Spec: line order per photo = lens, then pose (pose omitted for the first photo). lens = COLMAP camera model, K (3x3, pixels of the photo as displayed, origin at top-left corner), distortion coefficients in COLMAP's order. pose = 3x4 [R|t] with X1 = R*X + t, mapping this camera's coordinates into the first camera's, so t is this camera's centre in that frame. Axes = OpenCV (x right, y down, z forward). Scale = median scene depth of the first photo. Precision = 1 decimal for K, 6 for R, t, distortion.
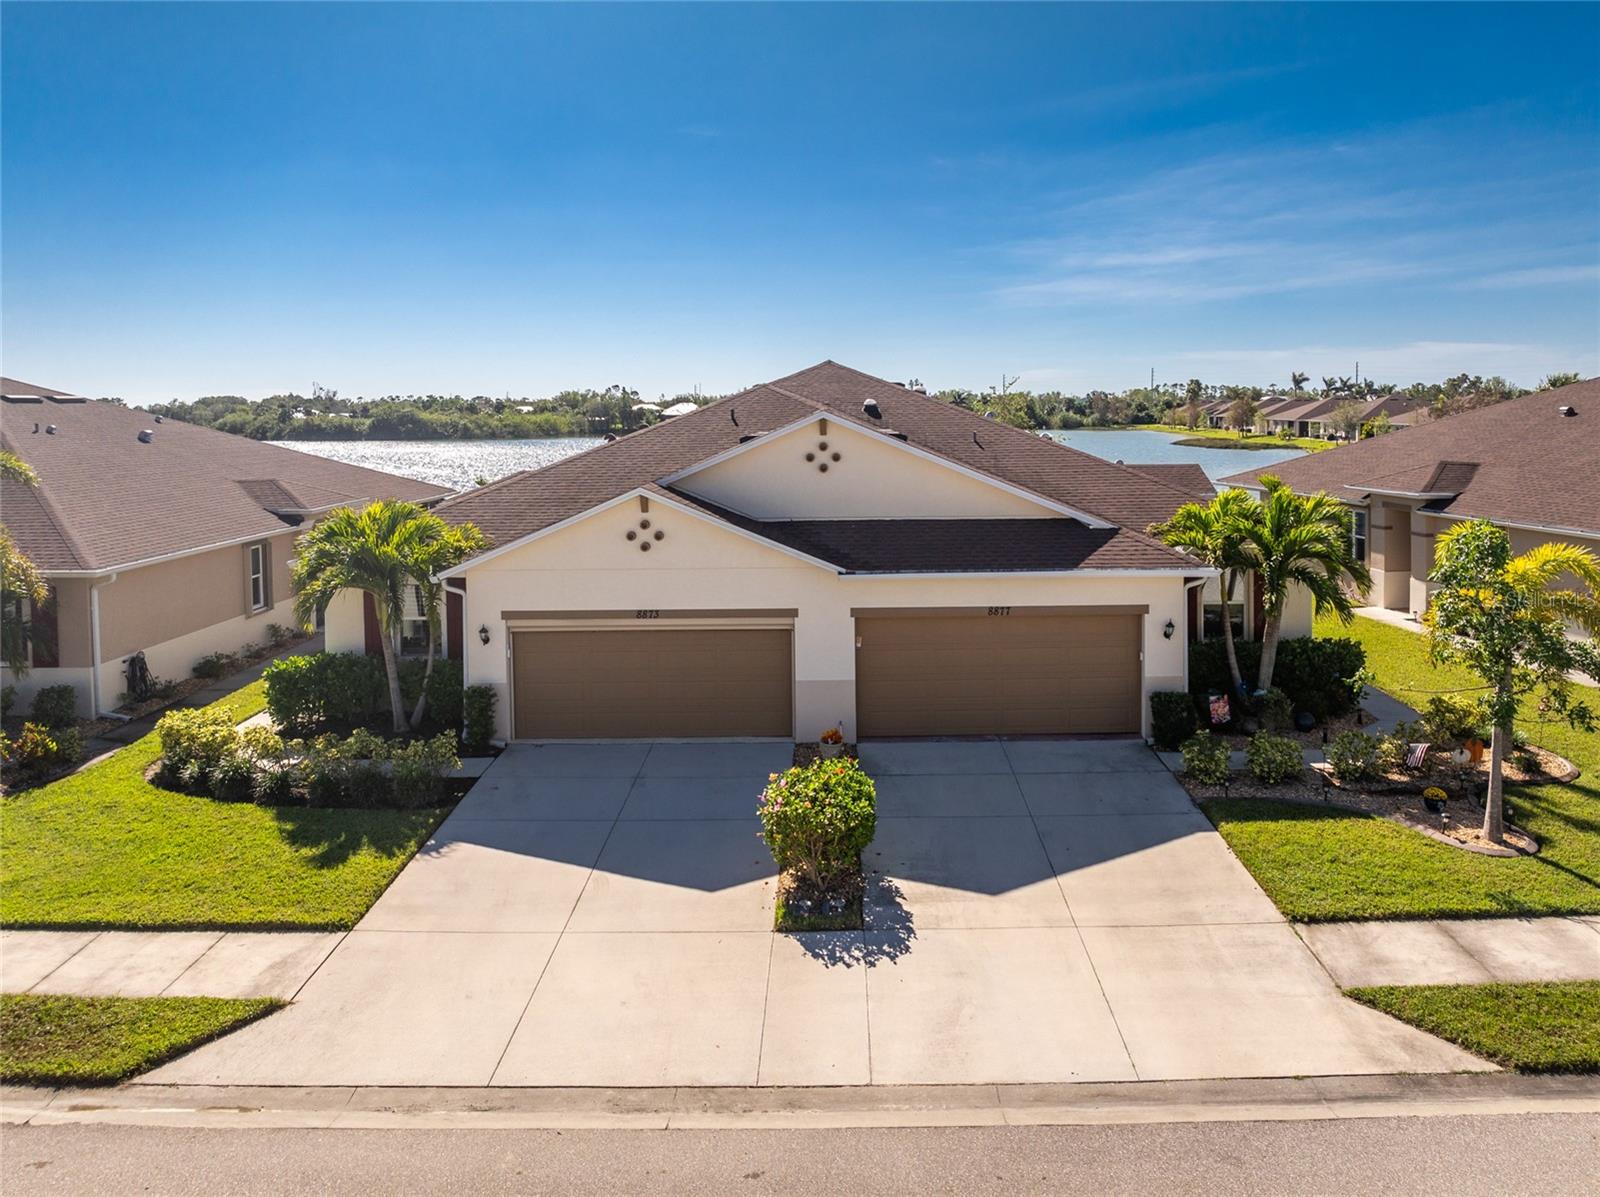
lens RADIAL K [[1267.0, 0, 804.9], [0, 1267.0, 568.1], [0, 0, 1]] dist [-0.036279, 0.000923]
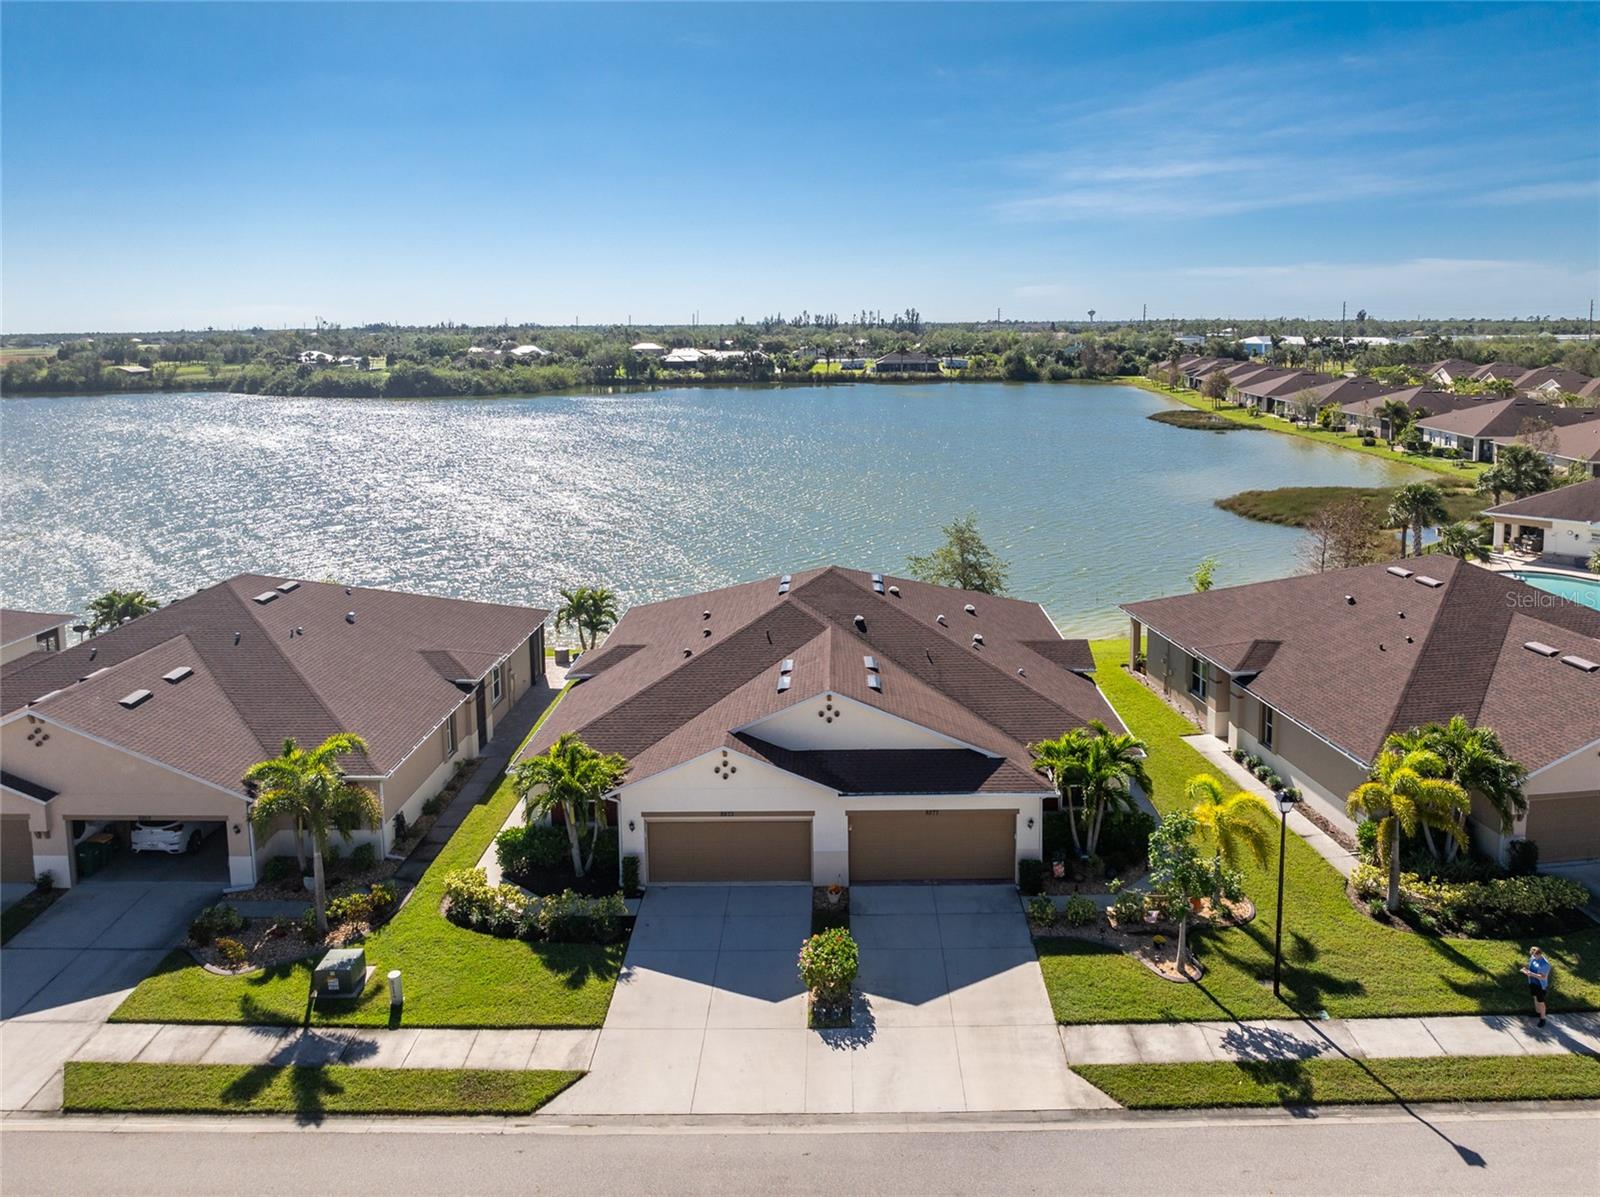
lens RADIAL K [[1321.0, 0, 800.0], [0, 1321.0, 598.5], [0, 0, 1]] dist [-0.027915, -0.006574]
pose [[0.999998, -0.002148, -0.000007, -0.032357], [0.002134, 0.992954, 0.118484, -0.603984], [-0.000247, -0.118484, 0.992956, -0.959427]]
